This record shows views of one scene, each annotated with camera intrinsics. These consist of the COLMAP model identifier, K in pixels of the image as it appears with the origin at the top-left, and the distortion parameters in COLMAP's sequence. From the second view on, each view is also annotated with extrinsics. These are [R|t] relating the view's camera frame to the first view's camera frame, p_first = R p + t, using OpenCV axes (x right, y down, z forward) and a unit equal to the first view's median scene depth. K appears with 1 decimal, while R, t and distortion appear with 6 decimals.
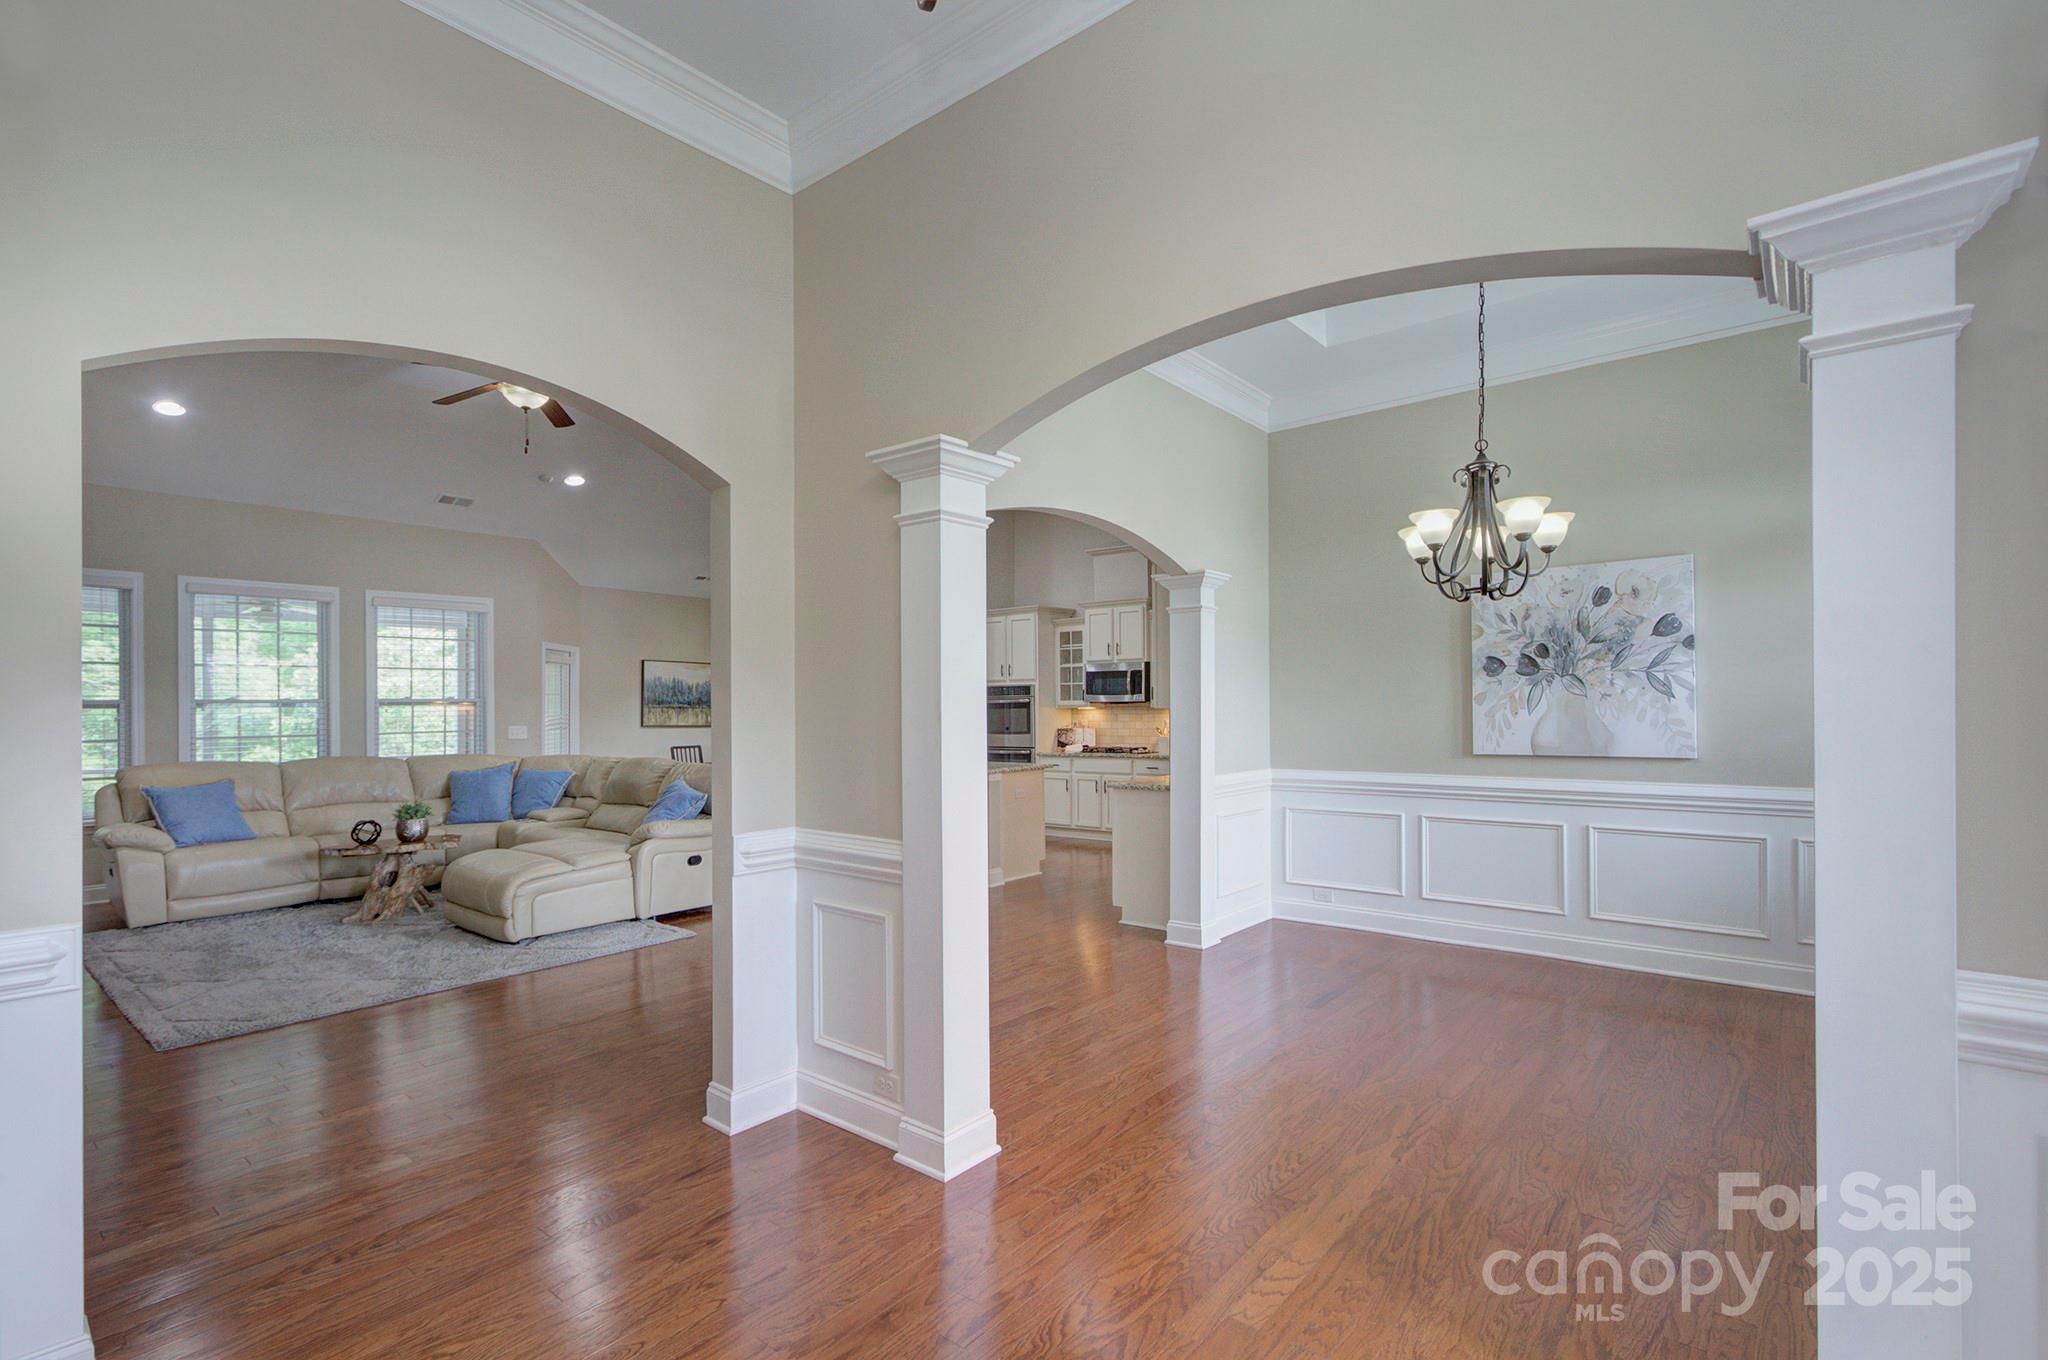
lens RADIAL K [[955.3, 0, 1035.4], [0, 955.3, 720.6], [0, 0, 1]] dist [0.025209, 0.000155]
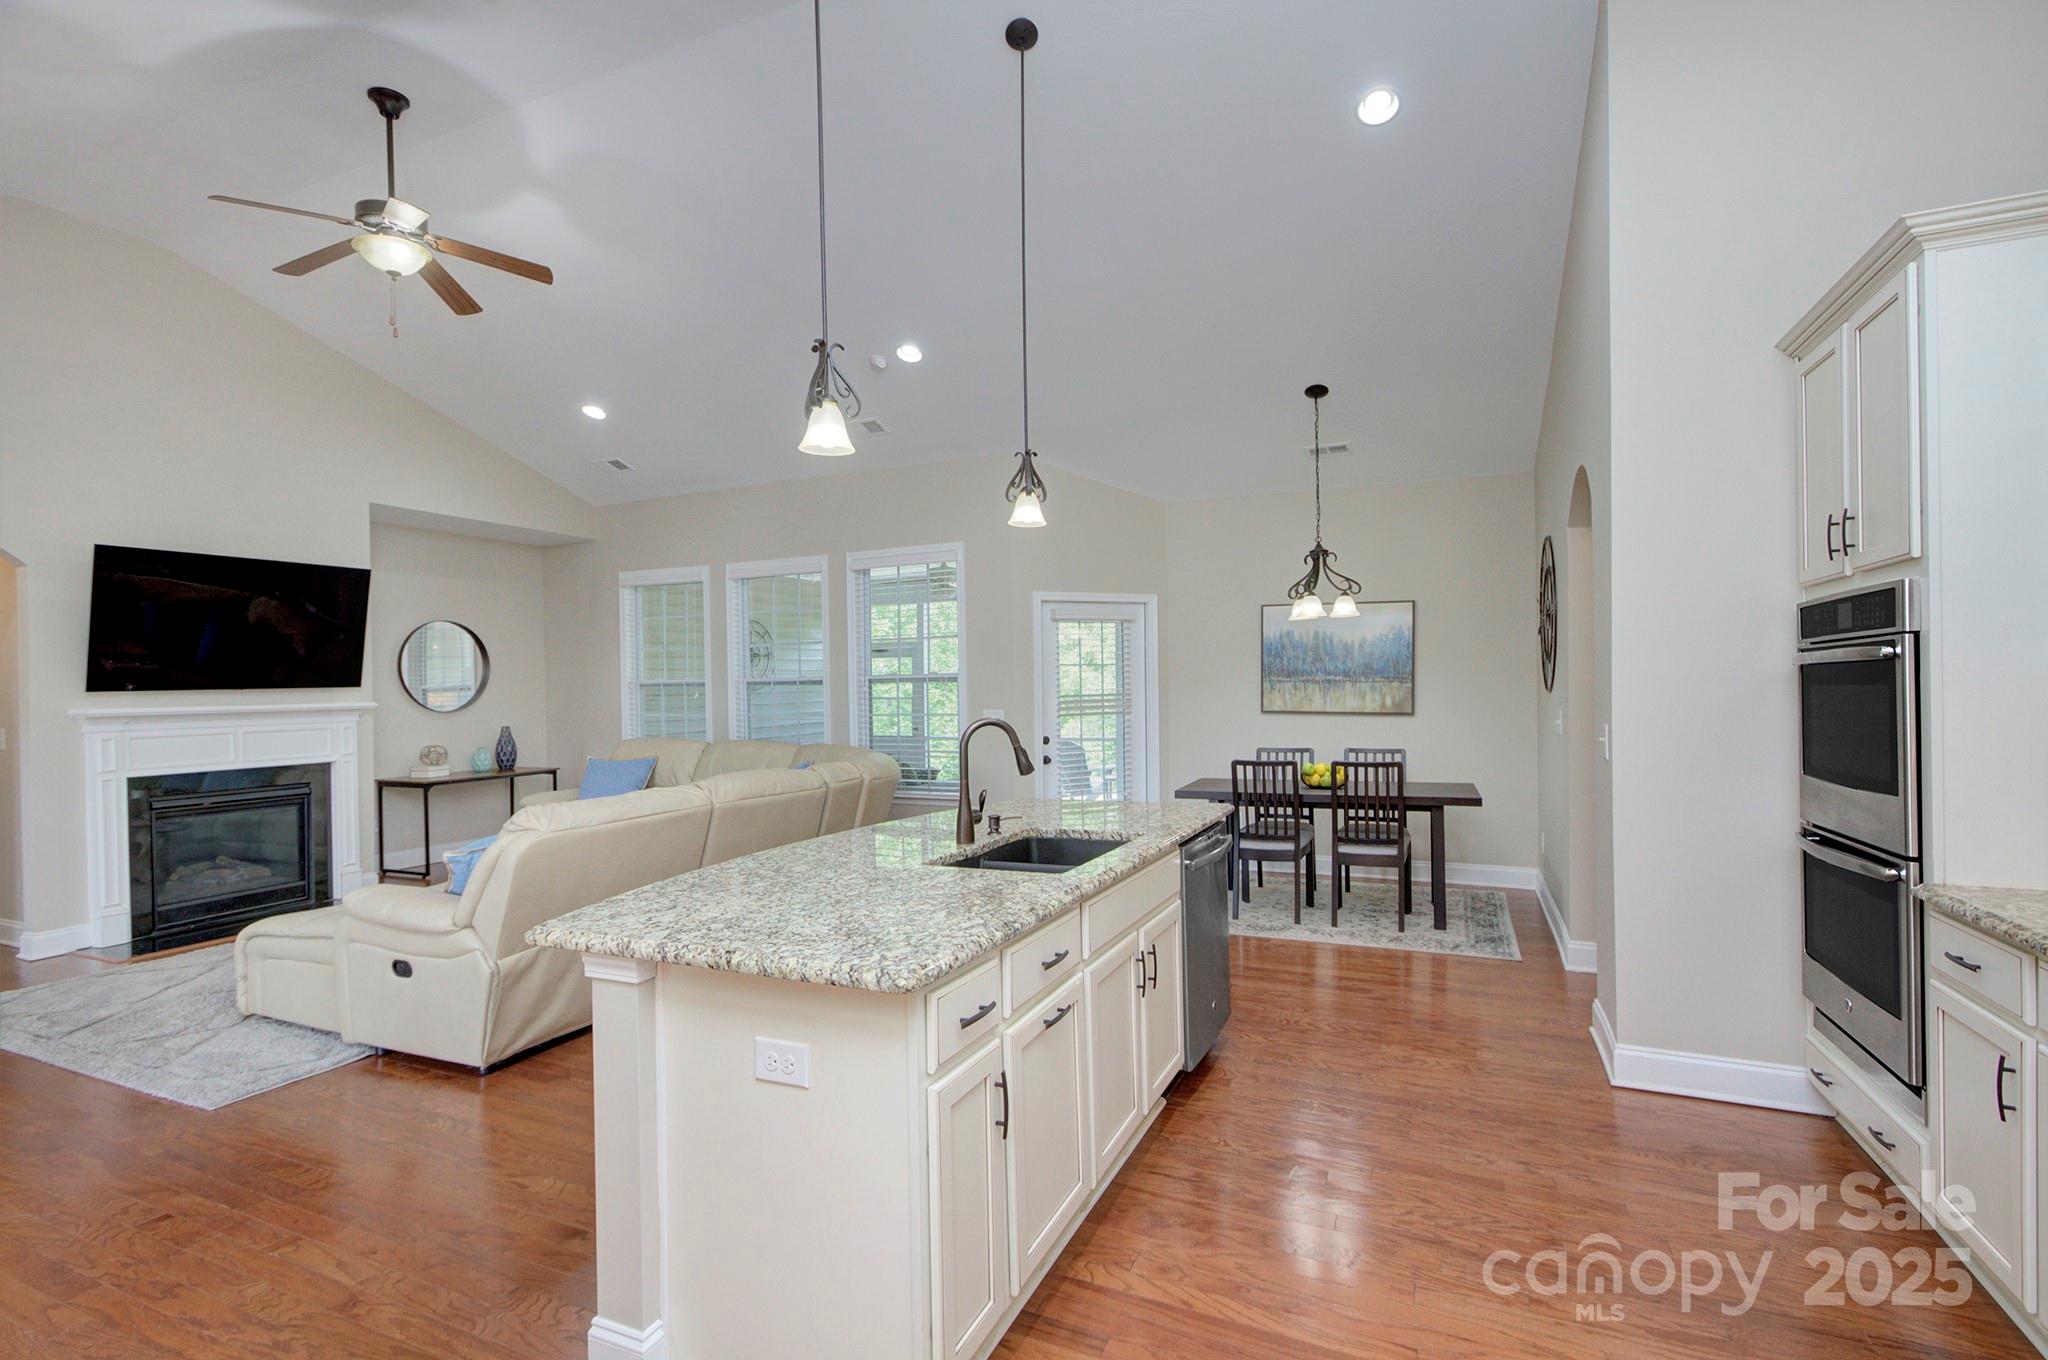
lens RADIAL K [[967.4, 0, 1029.3], [0, 967.4, 678.9], [0, 0, 1]] dist [0.014912, -0.000579]
pose [[0.235044, -0.003655, -0.971978, 0.171871], [-0.005063, 0.999975, -0.004985, -0.012584], [0.971972, 0.006092, 0.235019, 0.756511]]
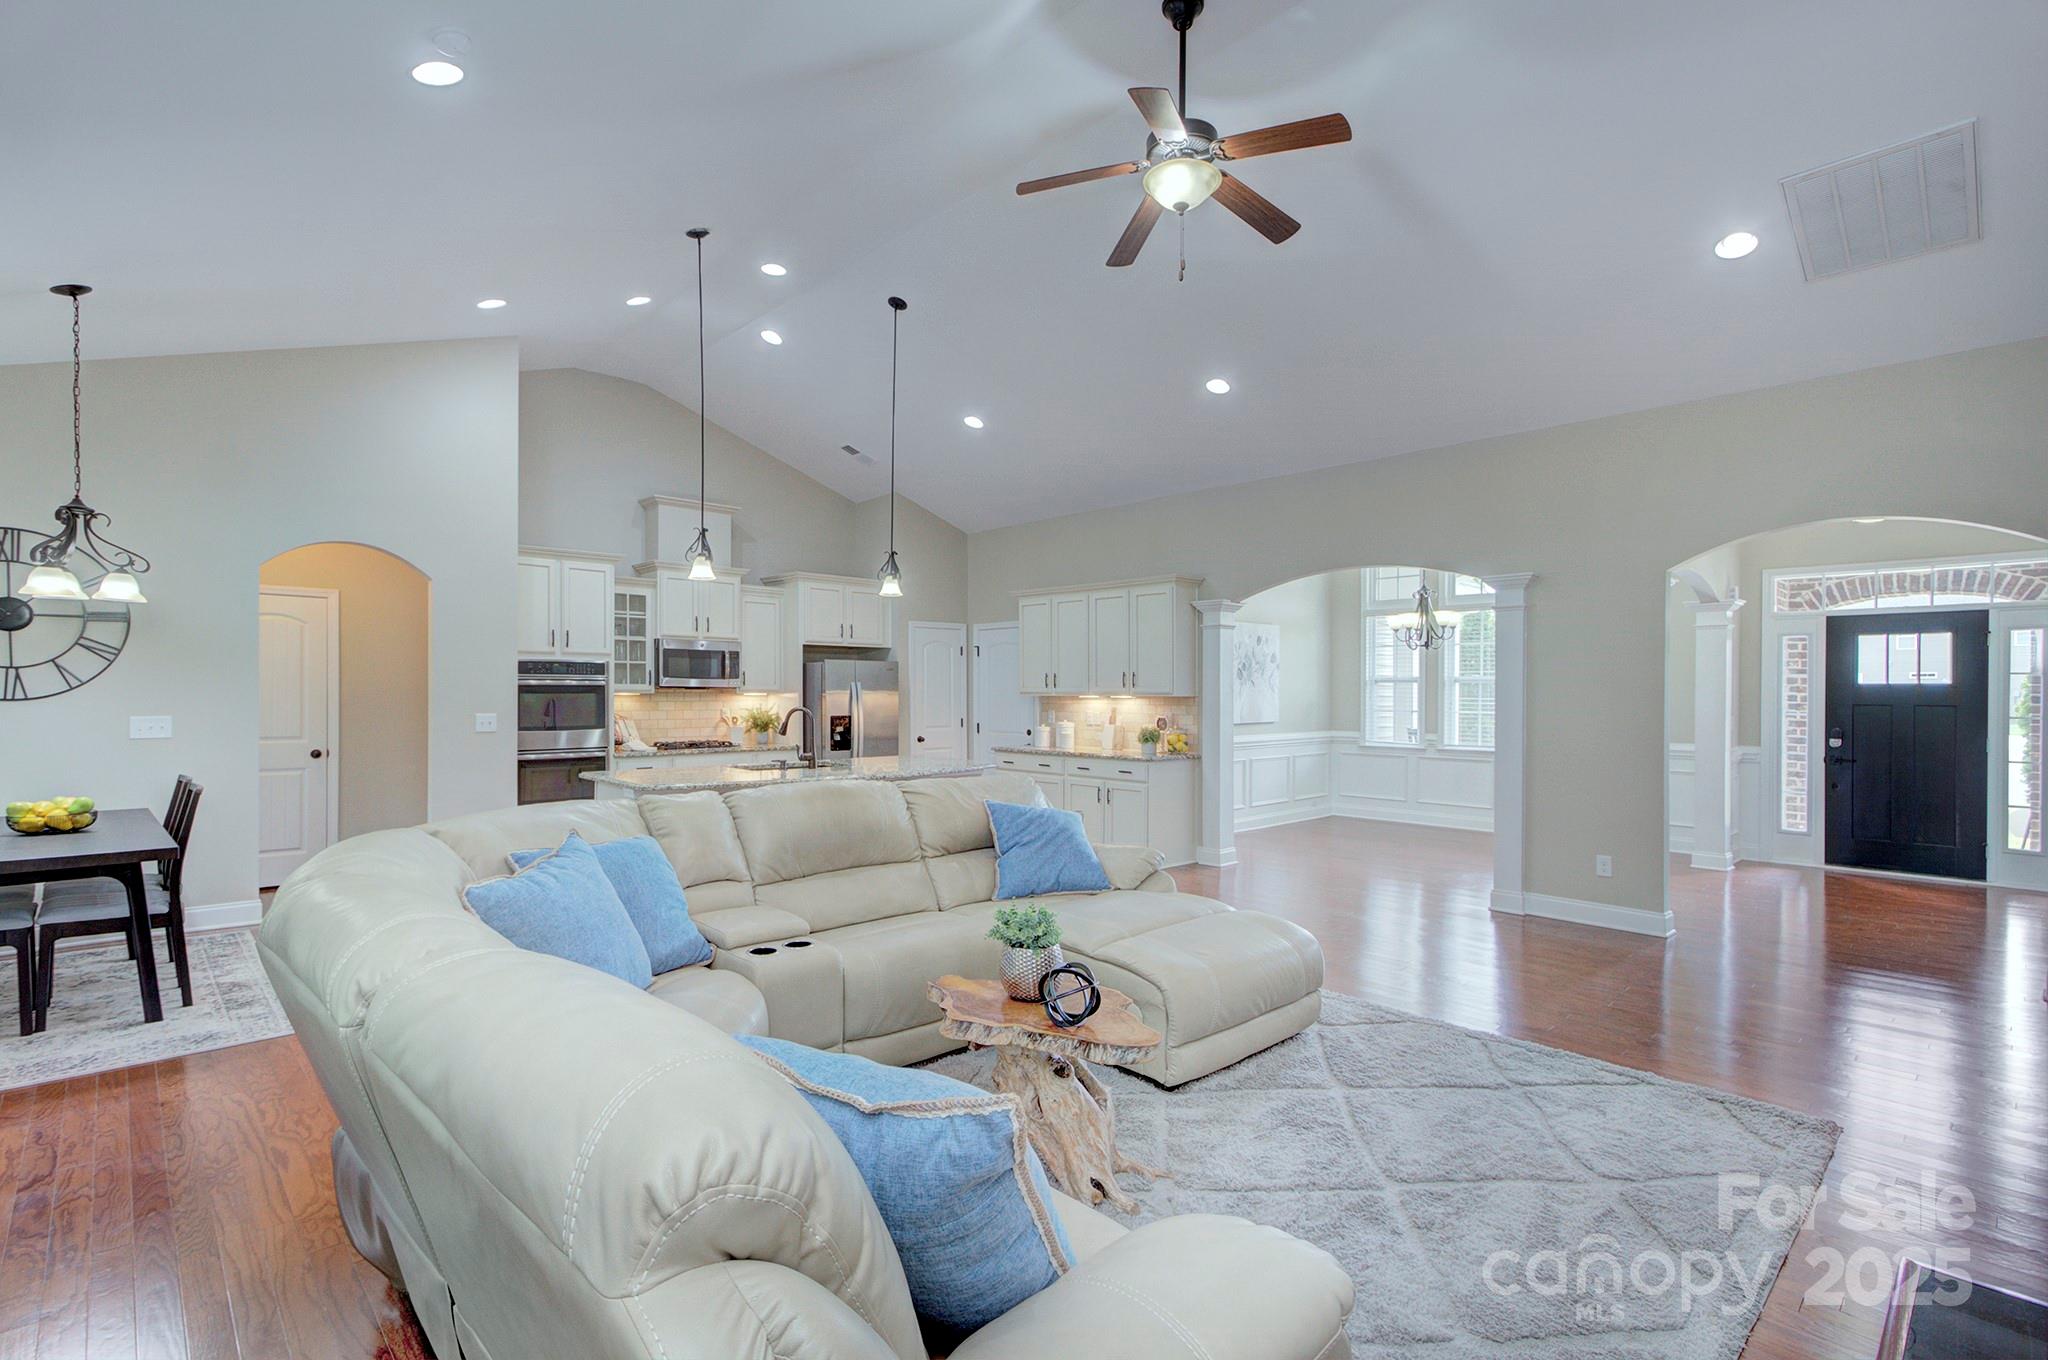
lens RADIAL K [[953.6, 0, 1014.4], [0, 953.6, 699.4], [0, 0, 1]] dist [0.011585, -0.000185]
pose [[0.136508, 0.004341, 0.990630, -0.684454], [0.009606, 0.999938, -0.005705, -0.001155], [-0.990592, 0.010295, 0.136457, 0.591405]]
